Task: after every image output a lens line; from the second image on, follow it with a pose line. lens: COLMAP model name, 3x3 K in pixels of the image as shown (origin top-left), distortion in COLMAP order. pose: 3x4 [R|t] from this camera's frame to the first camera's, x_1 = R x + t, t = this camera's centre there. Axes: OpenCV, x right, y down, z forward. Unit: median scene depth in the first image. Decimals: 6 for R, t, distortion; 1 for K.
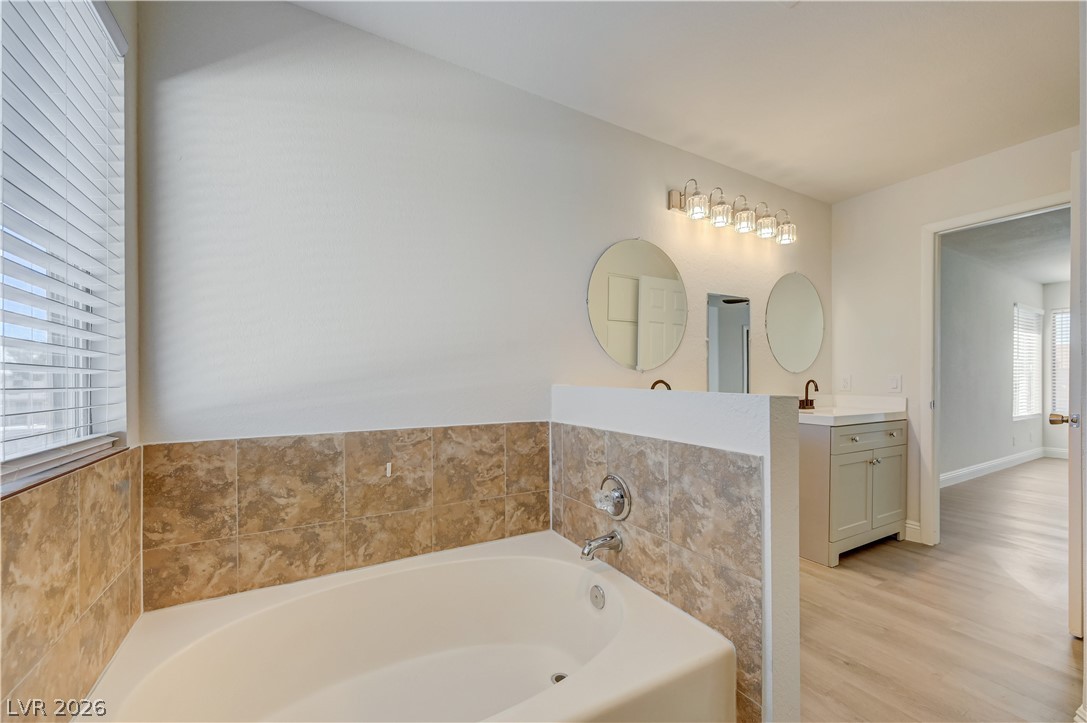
lens RADIAL K [[433.6, 0, 543.7], [0, 433.6, 384.2], [0, 0, 1]] dist [-0.004029, 0.000990]
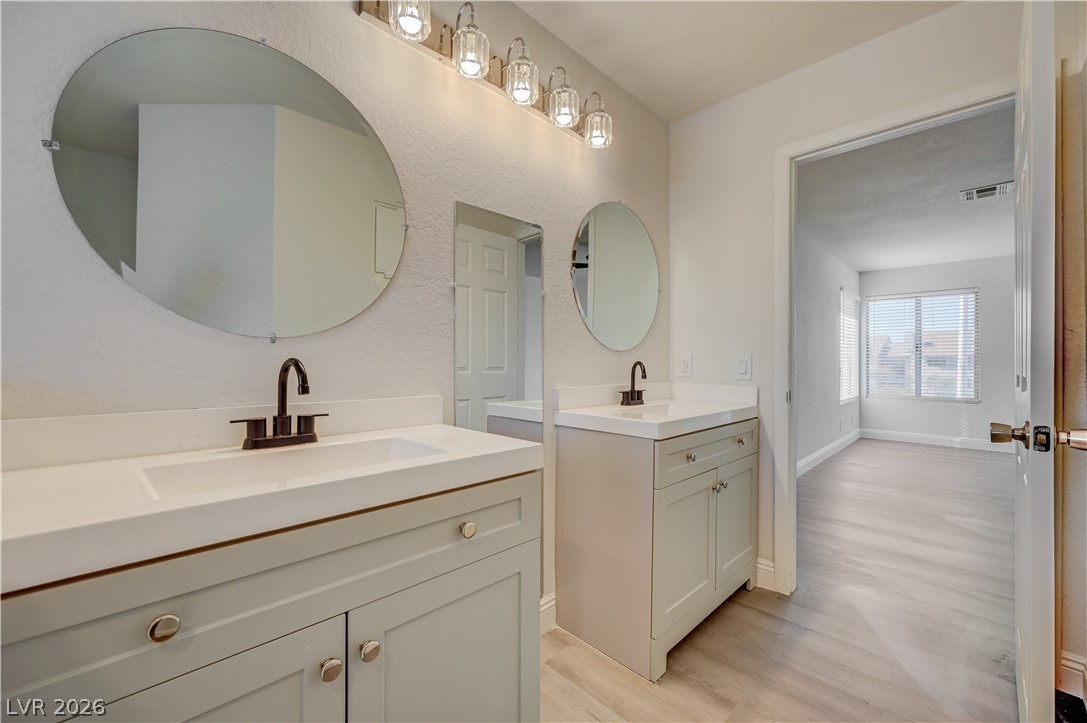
lens RADIAL K [[433.6, 0, 547.4], [0, 433.6, 362.1], [0, 0, 1]] dist [-0.004029, 0.000990]
pose [[0.964030, 0.006209, 0.265720, 0.451197], [-0.003600, 0.999940, -0.010305, -0.002381], [-0.265768, 0.008978, 0.963995, 0.579488]]
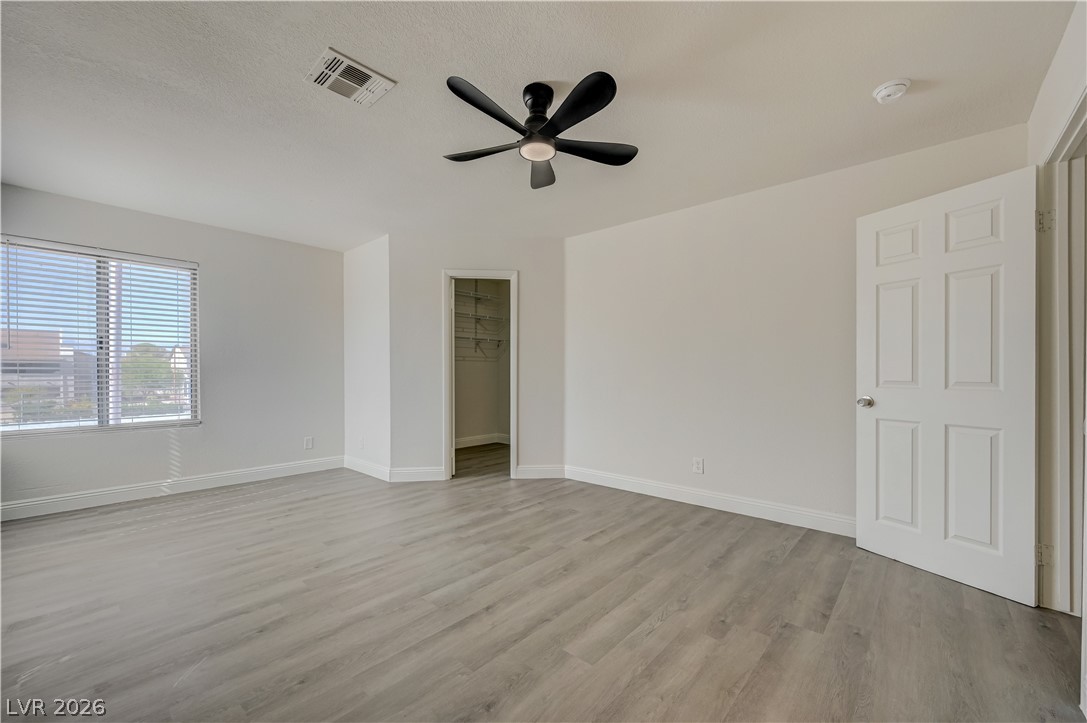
lens RADIAL K [[433.6, 0, 549.7], [0, 433.6, 371.1], [0, 0, 1]] dist [-0.004029, 0.000990]
pose [[-0.331464, -0.004141, 0.943459, 1.420031], [0.010175, 0.999917, 0.007963, -0.022871], [-0.943413, 0.012239, -0.331395, 1.617960]]
